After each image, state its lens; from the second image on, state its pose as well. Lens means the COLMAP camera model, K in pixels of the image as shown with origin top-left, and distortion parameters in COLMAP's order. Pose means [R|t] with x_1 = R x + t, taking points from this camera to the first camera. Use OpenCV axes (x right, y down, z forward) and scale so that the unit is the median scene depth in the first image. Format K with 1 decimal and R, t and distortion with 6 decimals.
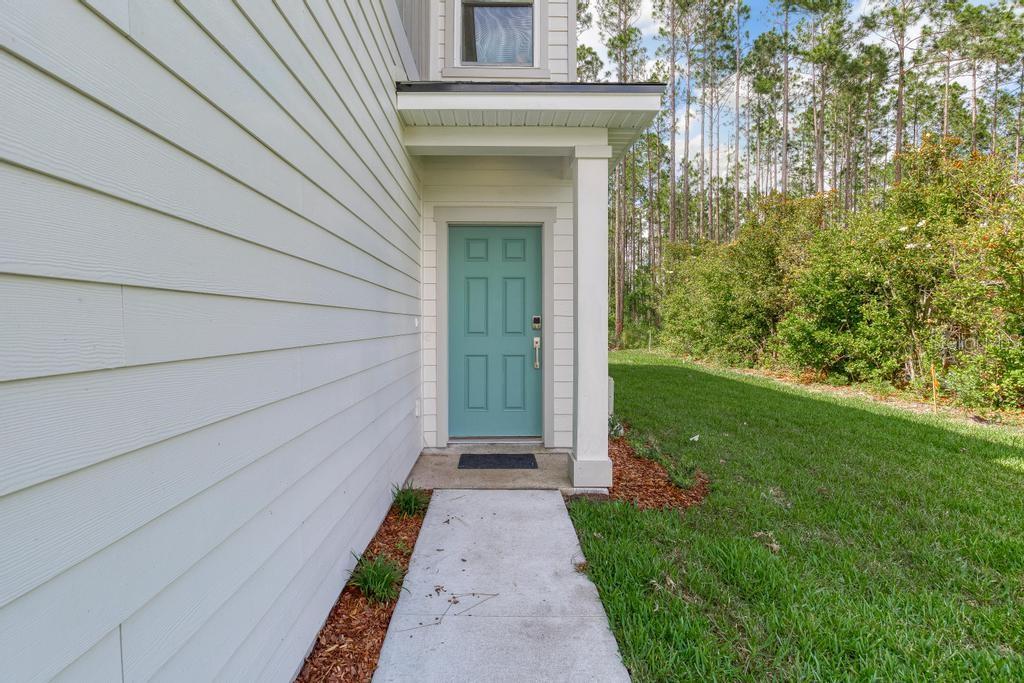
lens RADIAL K [[442.8, 0, 486.7], [0, 442.8, 335.2], [0, 0, 1]] dist [-0.010348, -0.000029]
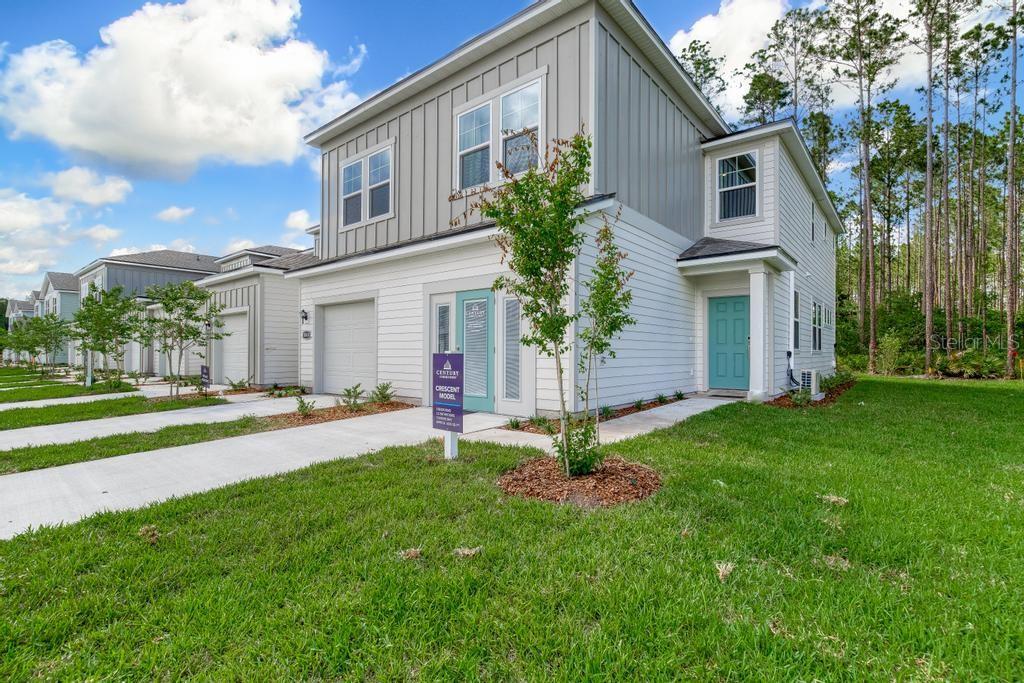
lens RADIAL K [[477.3, 0, 511.6], [0, 477.3, 354.2], [0, 0, 1]] dist [-0.003177, -0.000703]
pose [[0.774682, -0.002277, -0.632346, 0.695789], [-0.019587, 0.999427, -0.027595, 0.136604], [0.632047, 0.033763, 0.774194, -1.582903]]
